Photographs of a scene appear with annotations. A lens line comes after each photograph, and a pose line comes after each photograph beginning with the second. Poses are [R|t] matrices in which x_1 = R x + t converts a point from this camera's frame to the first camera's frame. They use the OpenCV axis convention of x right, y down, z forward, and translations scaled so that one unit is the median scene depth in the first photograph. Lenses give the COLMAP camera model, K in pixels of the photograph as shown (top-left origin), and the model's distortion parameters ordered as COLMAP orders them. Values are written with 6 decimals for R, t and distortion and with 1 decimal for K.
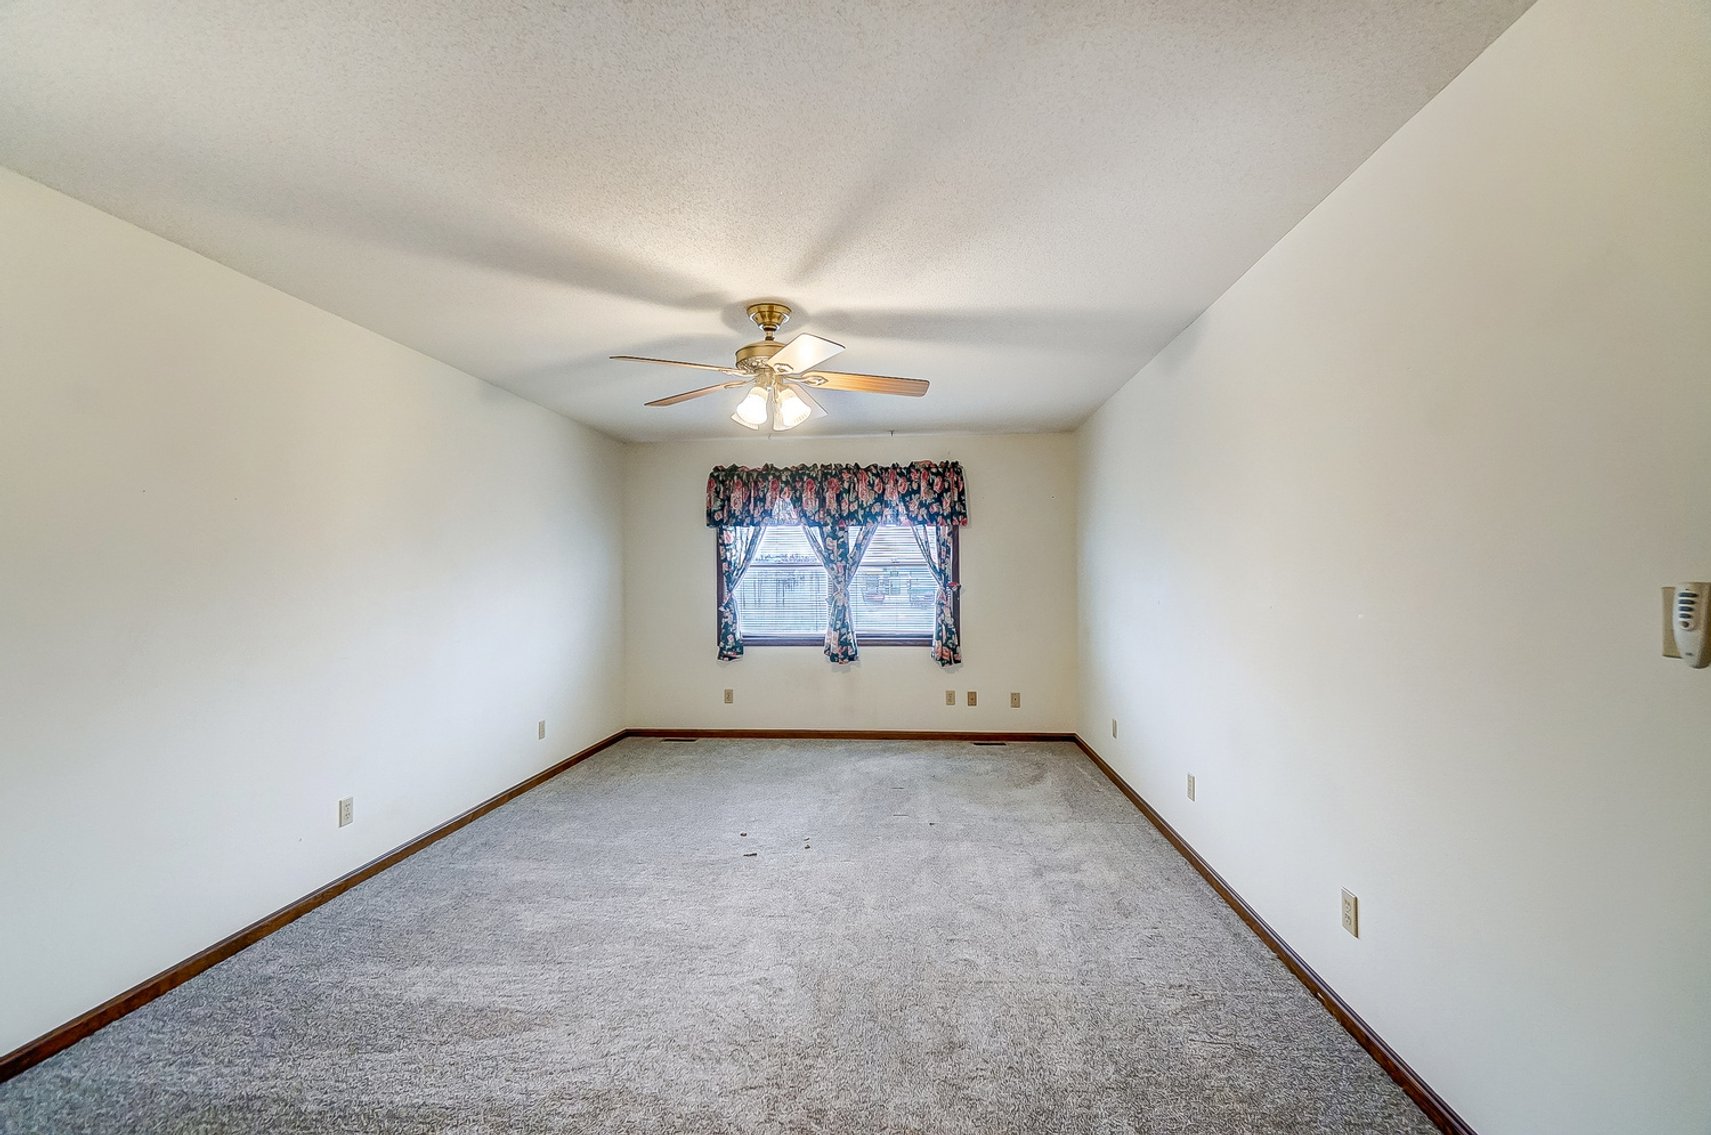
lens RADIAL K [[745.3, 0, 847.9], [0, 745.3, 564.4], [0, 0, 1]] dist [0.004813, 0.004804]
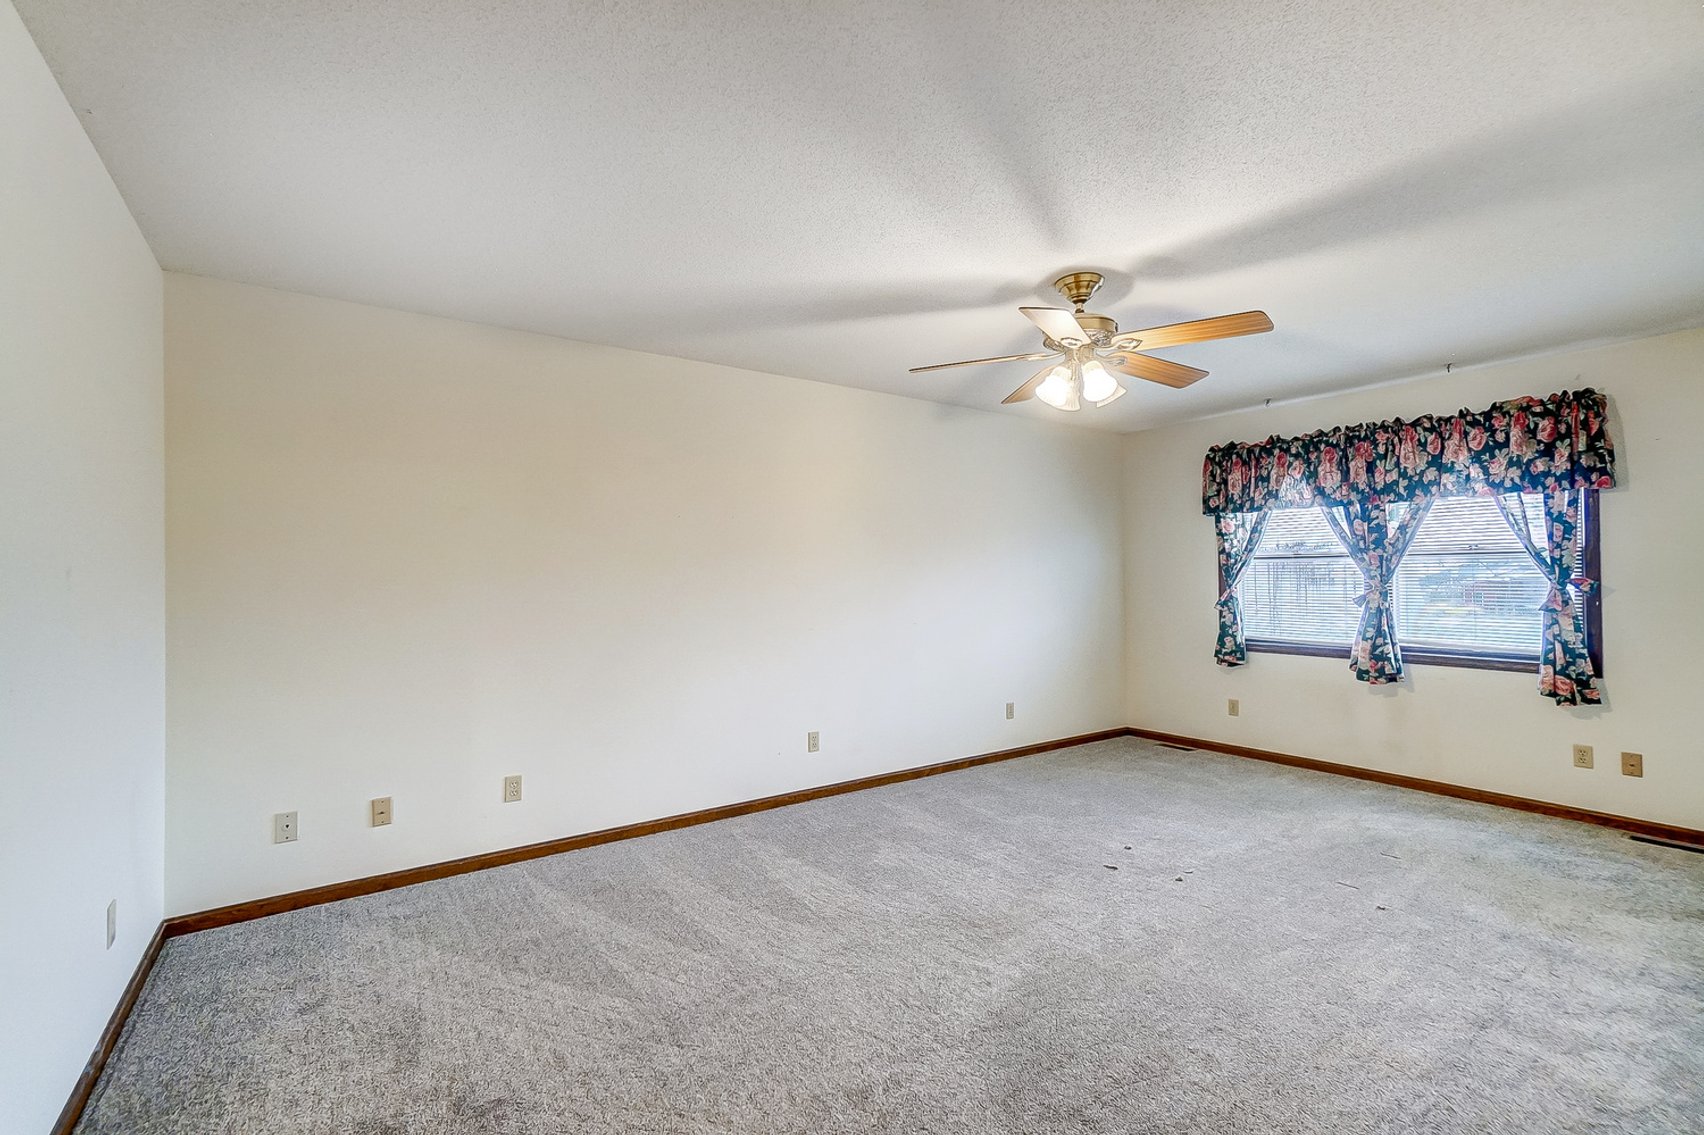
lens RADIAL K [[742.2, 0, 842.4], [0, 742.2, 570.3], [0, 0, 1]] dist [0.004813, 0.004804]
pose [[0.646958, -0.004924, -0.762510, 0.222474], [0.012433, 0.999914, 0.004092, 0.007117], [0.762424, -0.012128, 0.646964, 0.093141]]
